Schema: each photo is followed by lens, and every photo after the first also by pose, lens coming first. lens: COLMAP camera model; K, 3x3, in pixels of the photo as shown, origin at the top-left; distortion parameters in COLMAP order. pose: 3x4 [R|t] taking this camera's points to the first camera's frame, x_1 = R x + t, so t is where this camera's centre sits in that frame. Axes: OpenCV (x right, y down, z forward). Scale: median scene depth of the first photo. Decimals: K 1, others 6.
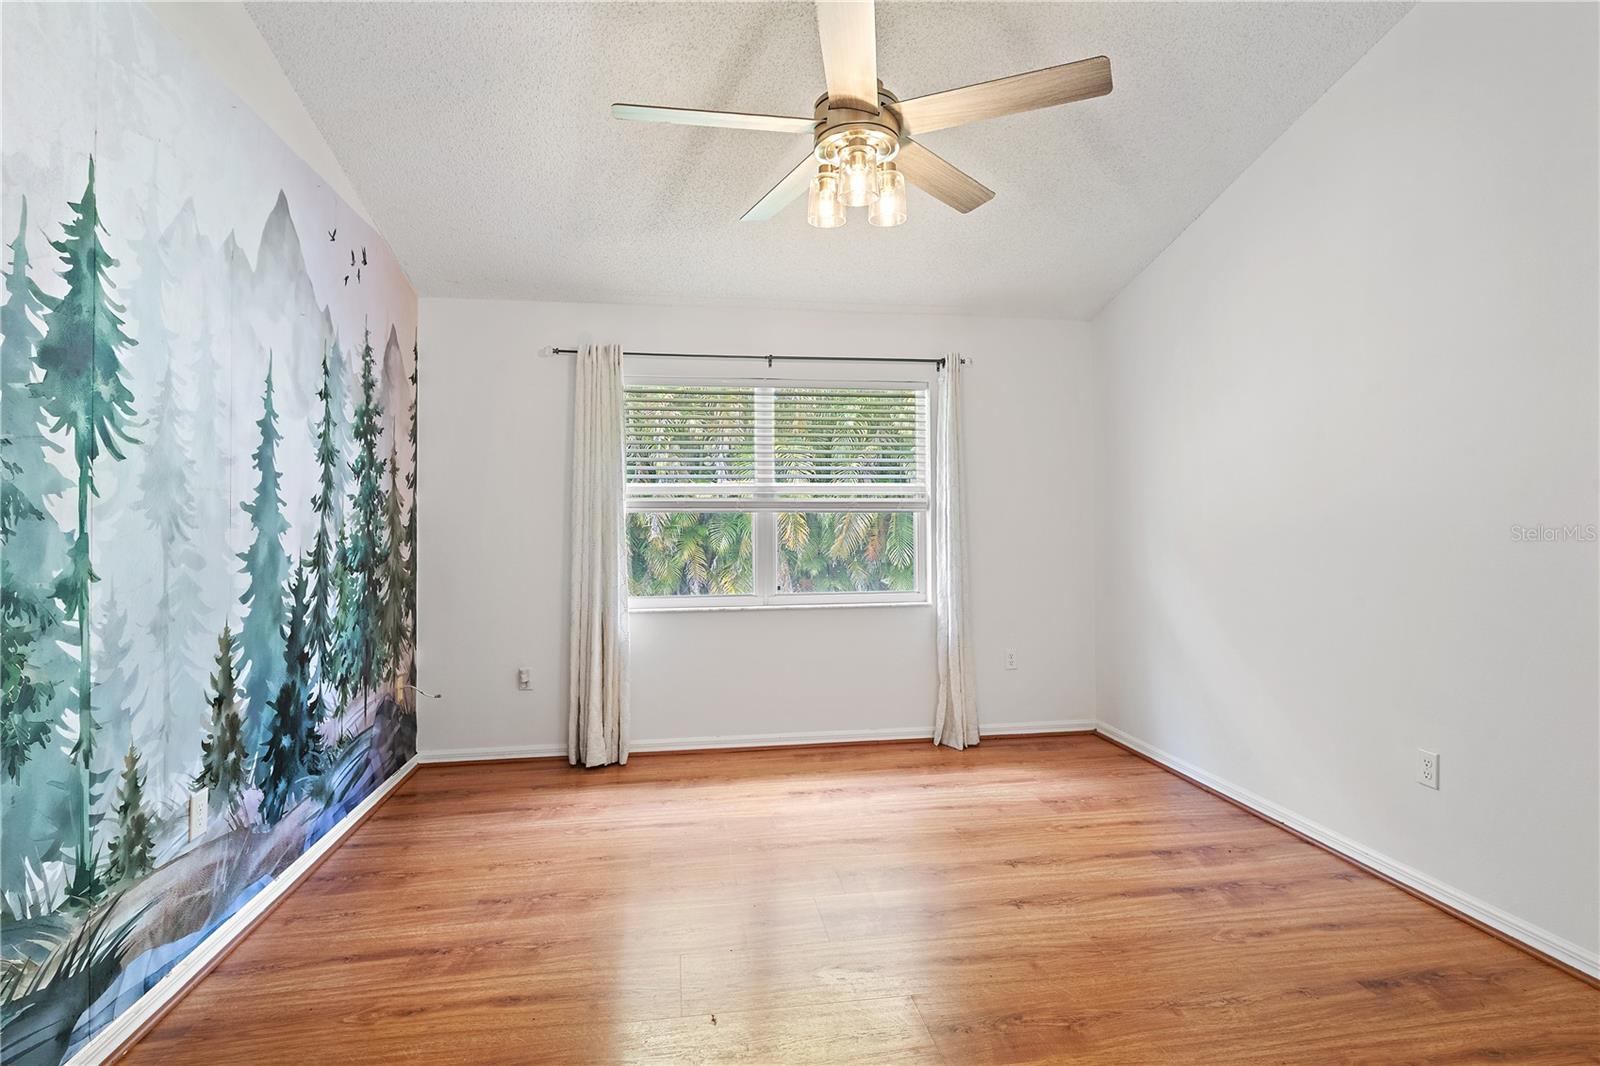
lens RADIAL K [[800.1, 0, 800.9], [0, 800.1, 498.4], [0, 0, 1]] dist [0.004068, -0.003699]
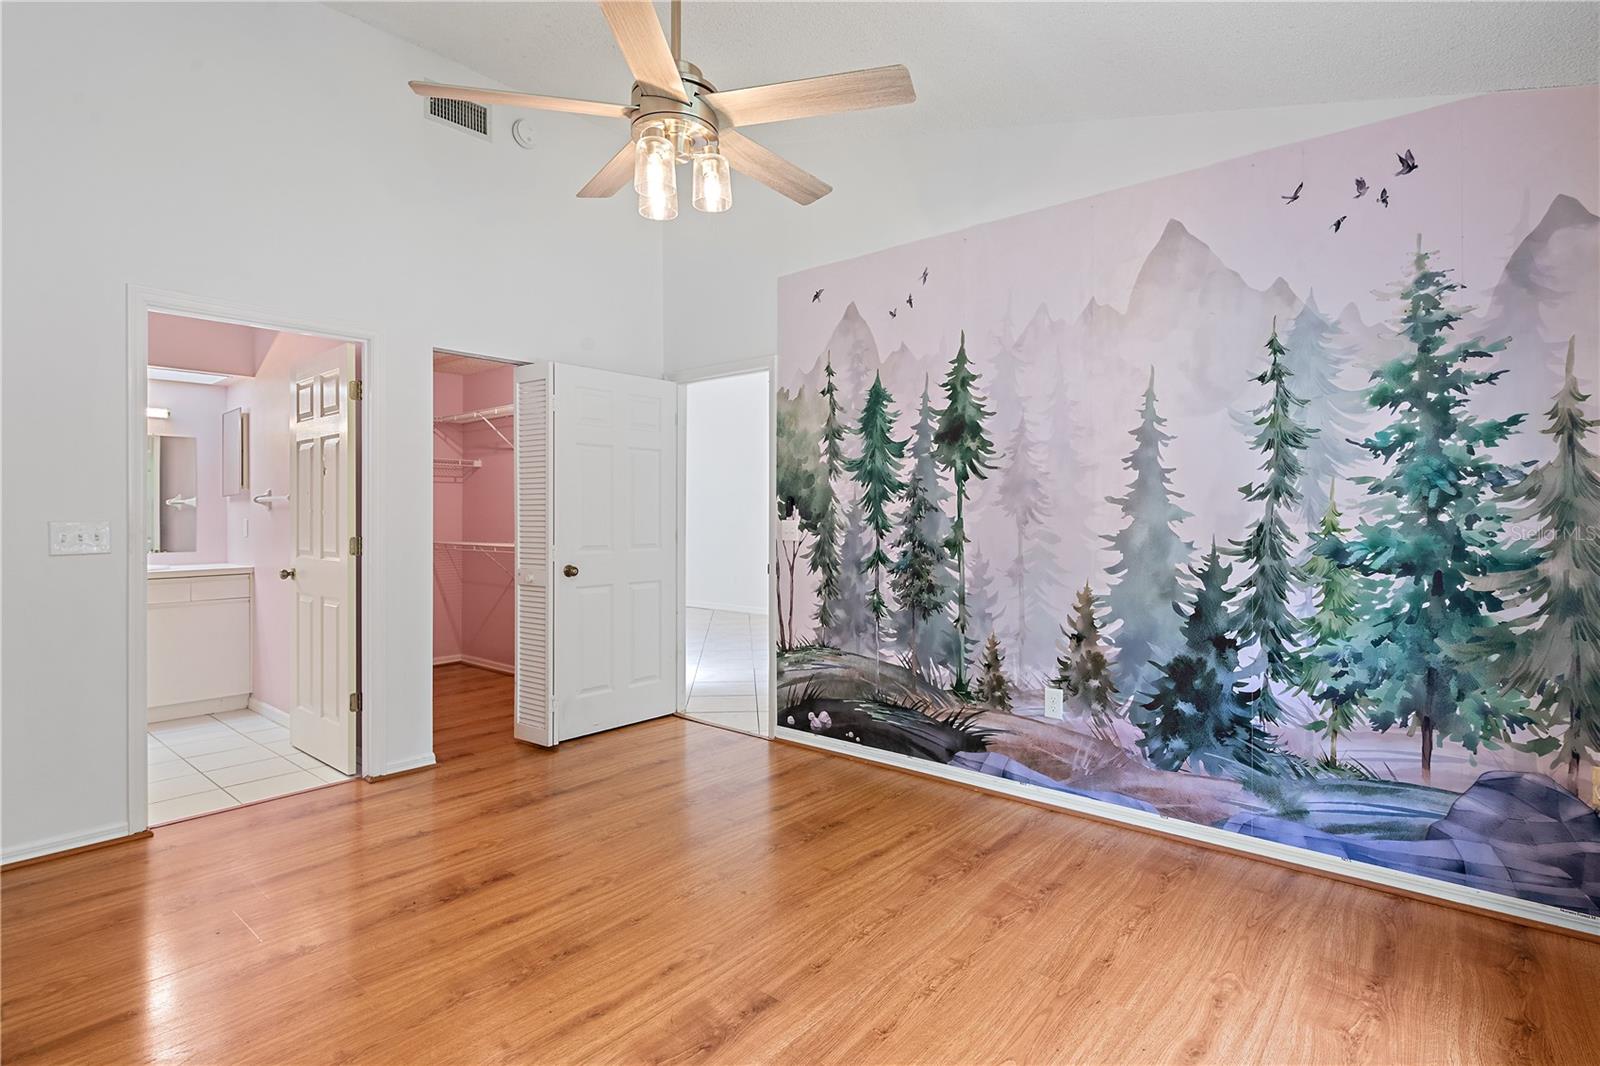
lens RADIAL K [[800.1, 0, 800.8], [0, 800.1, 514.9], [0, 0, 1]] dist [0.004068, -0.003699]
pose [[-0.762628, -0.002210, -0.646834, 0.624796], [0.019404, 0.999466, -0.026292, 0.068953], [0.646547, -0.032602, -0.762178, 1.940303]]
